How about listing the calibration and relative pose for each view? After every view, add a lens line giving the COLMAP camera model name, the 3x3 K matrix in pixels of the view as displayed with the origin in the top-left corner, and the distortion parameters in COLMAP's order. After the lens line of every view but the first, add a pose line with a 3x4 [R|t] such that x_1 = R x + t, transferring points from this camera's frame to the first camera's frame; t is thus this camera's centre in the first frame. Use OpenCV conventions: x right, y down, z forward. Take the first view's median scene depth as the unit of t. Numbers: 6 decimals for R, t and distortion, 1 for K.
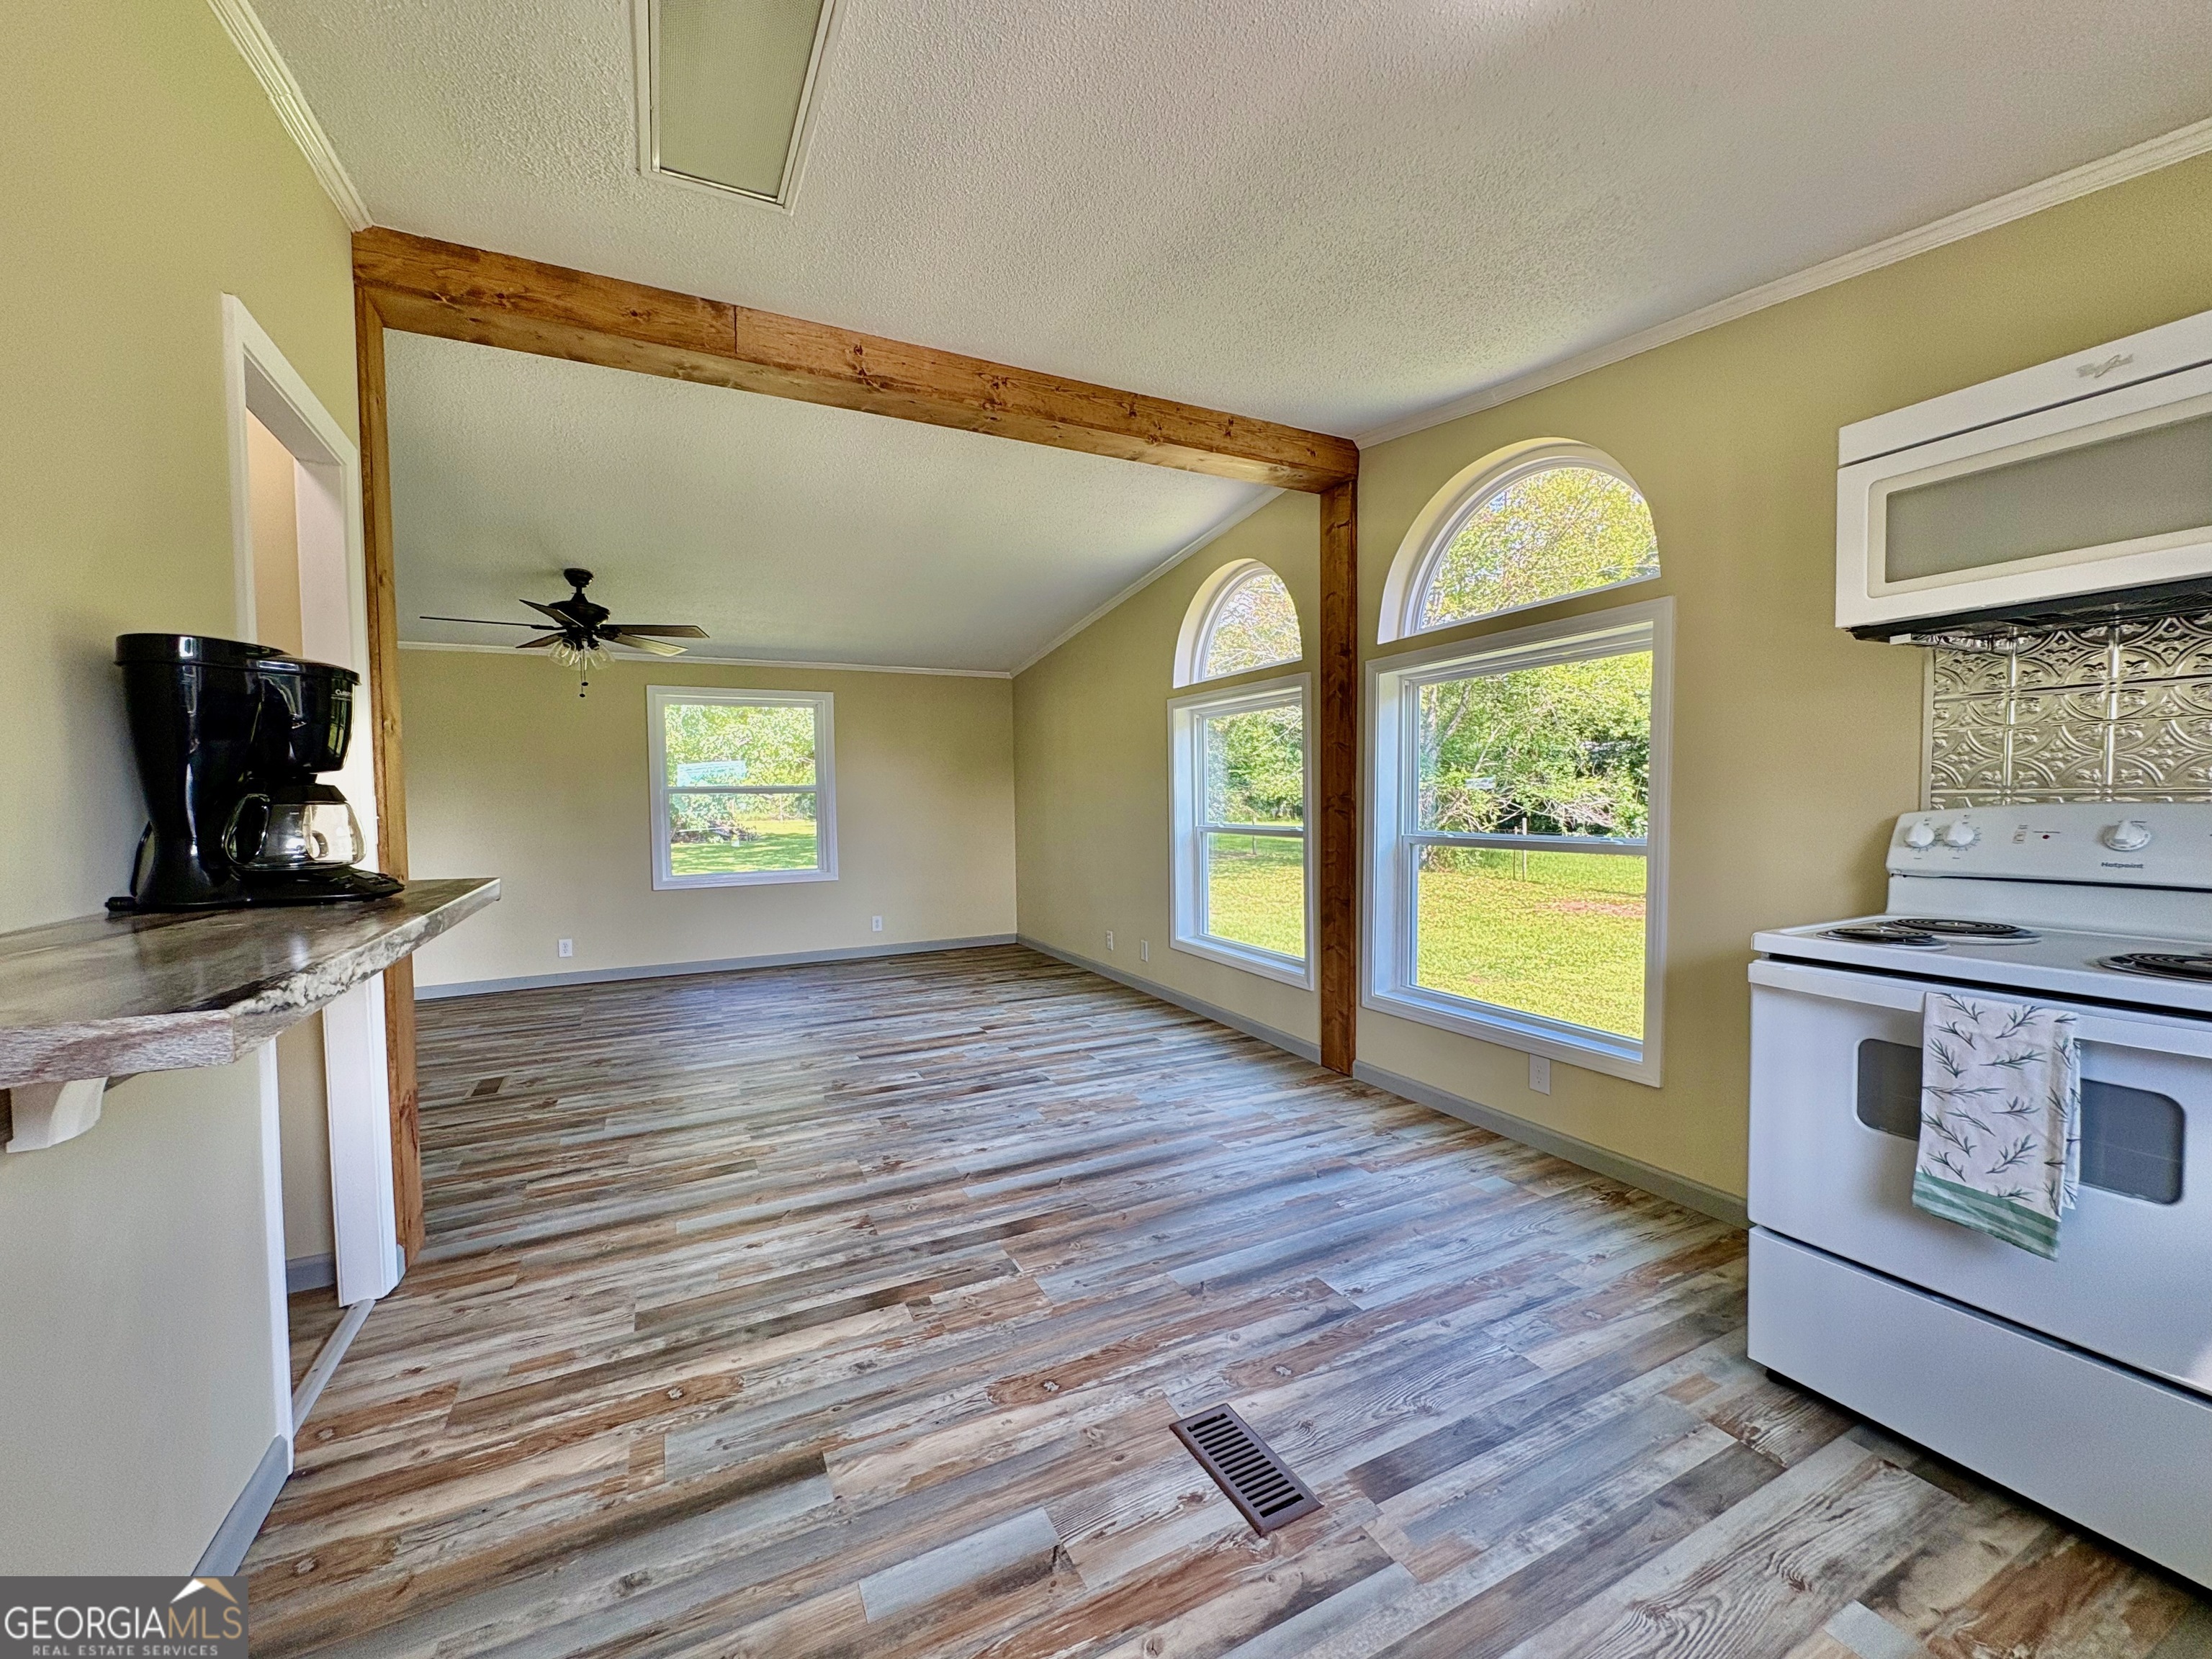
lens RADIAL K [[899.1, 0, 1103.5], [0, 899.1, 829.8], [0, 0, 1]] dist [0.011086, -0.000387]
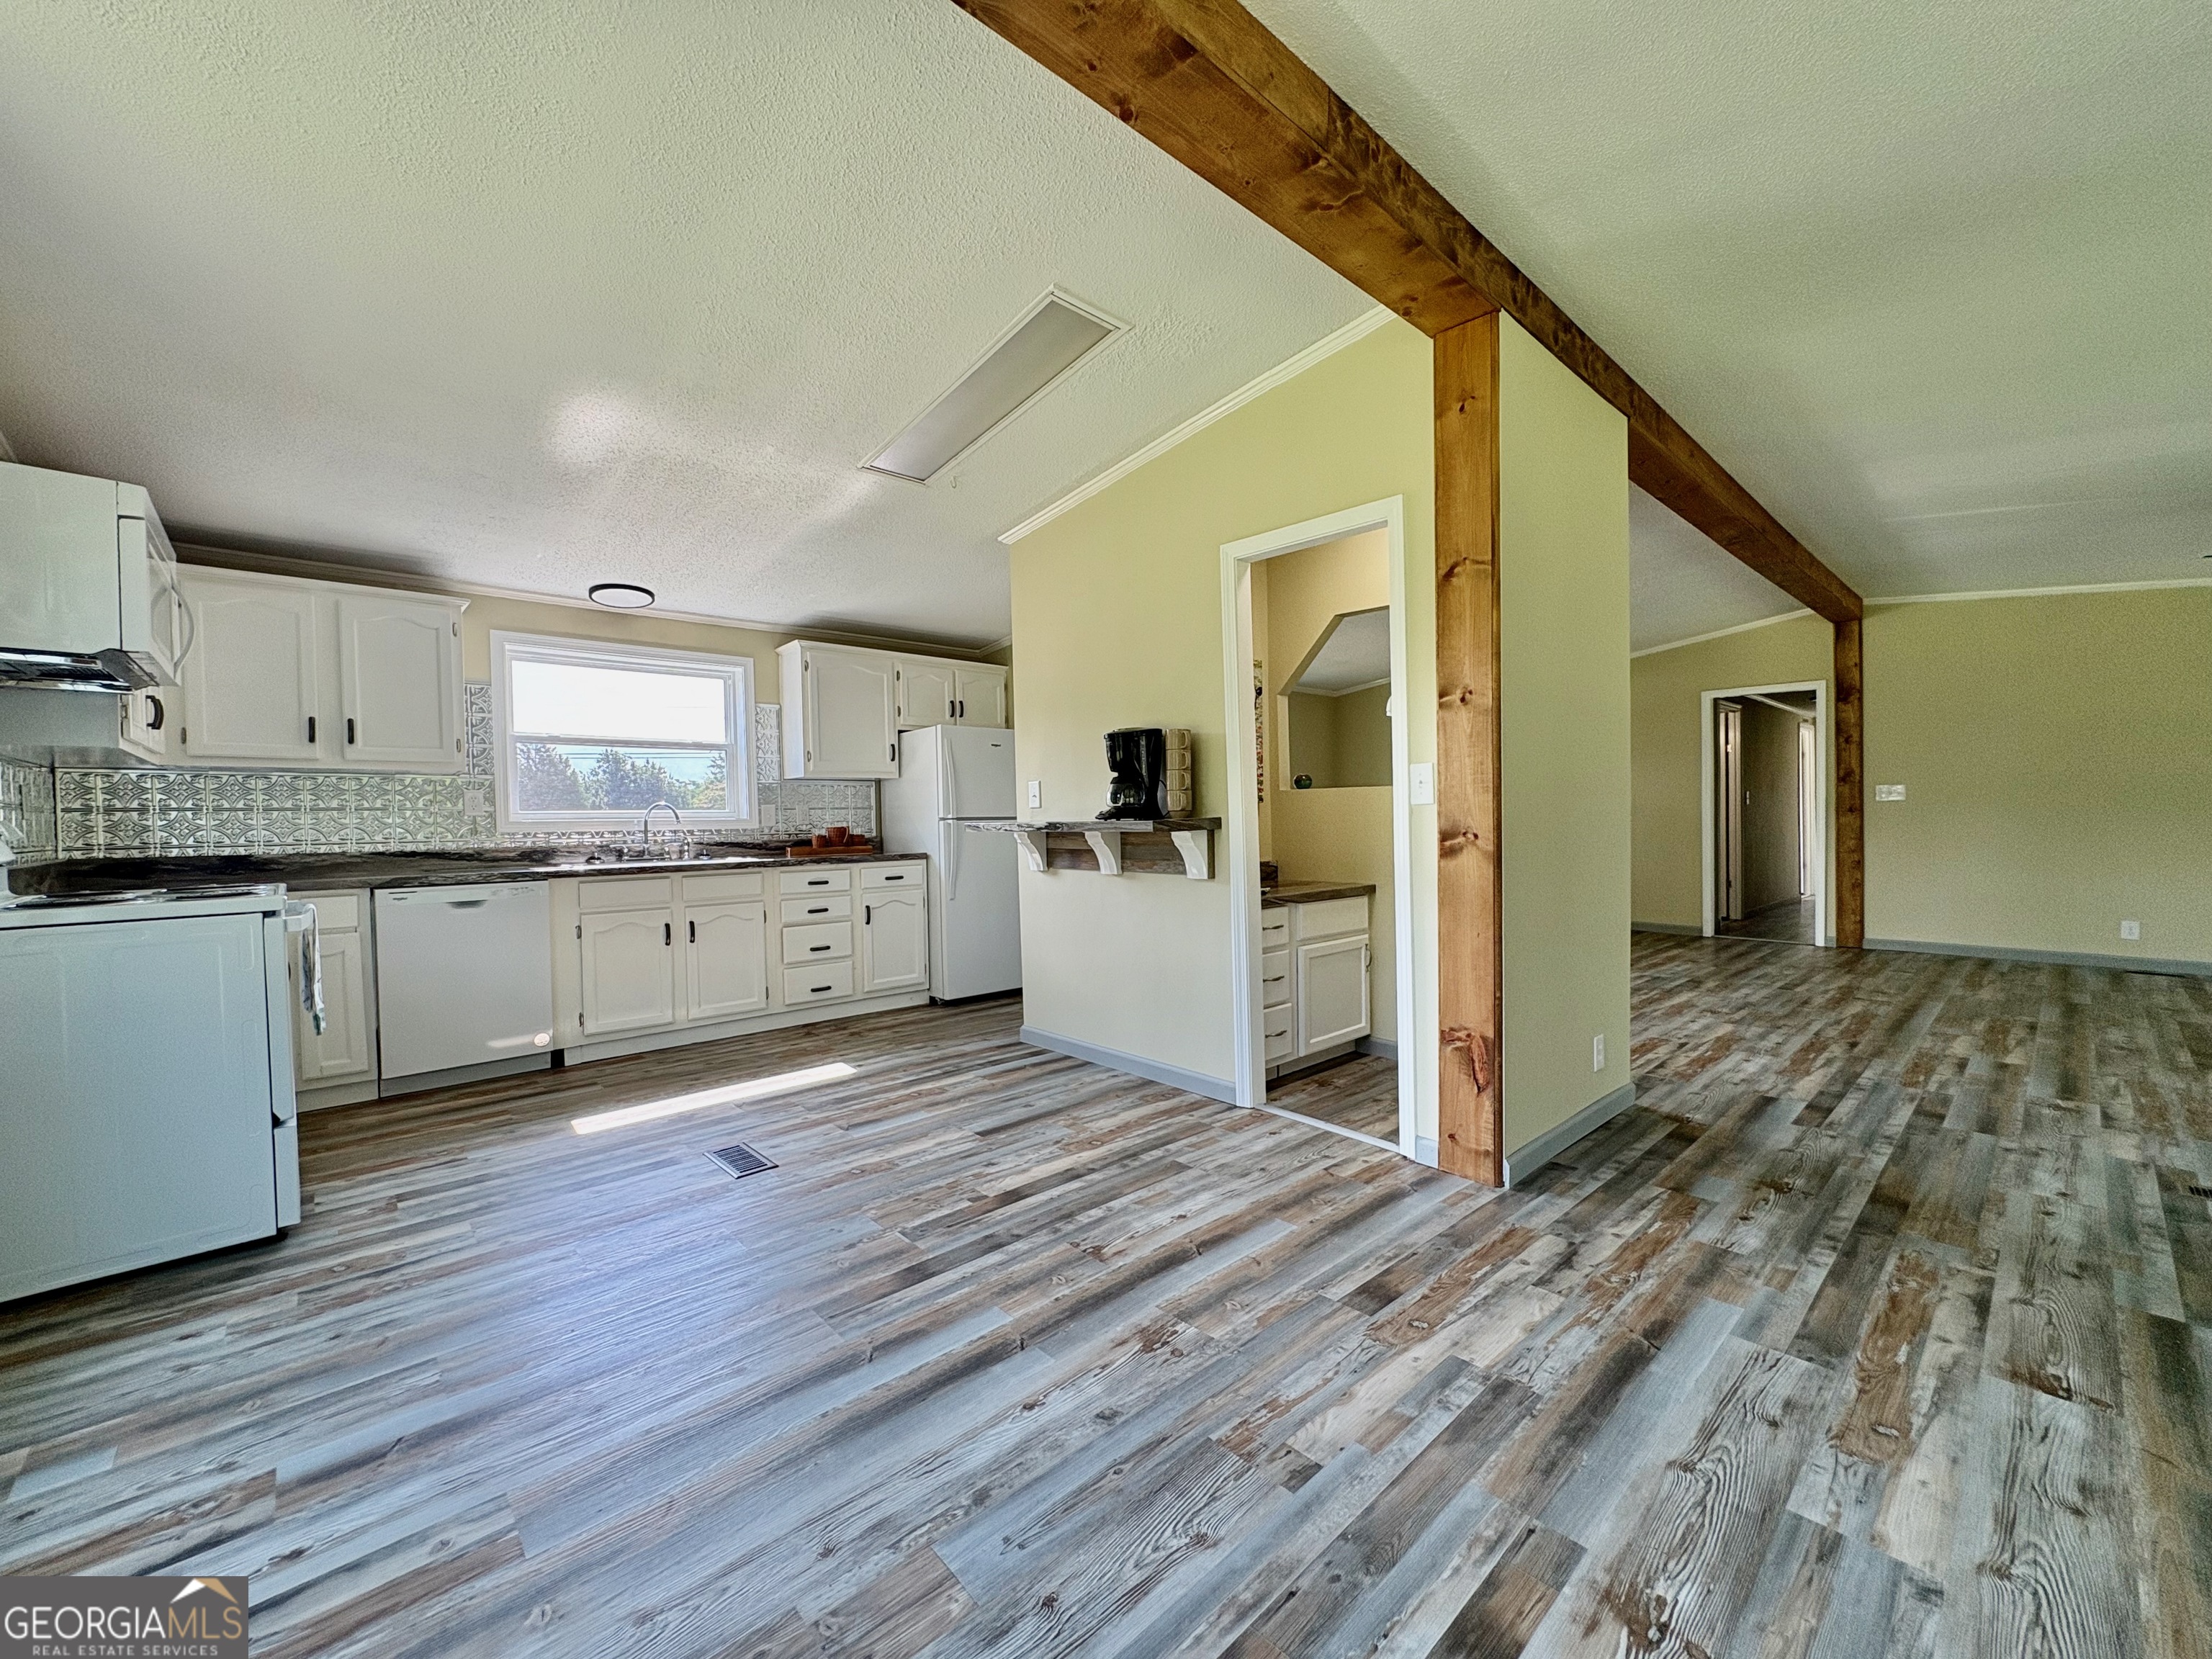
lens RADIAL K [[899.1, 0, 1109.7], [0, 899.1, 827.8], [0, 0, 1]] dist [0.011086, -0.000387]
pose [[-0.961830, 0.036341, -0.271224, -0.058596], [0.021987, 0.998201, 0.055777, -0.026712], [0.272763, 0.047685, -0.960899, 1.938451]]
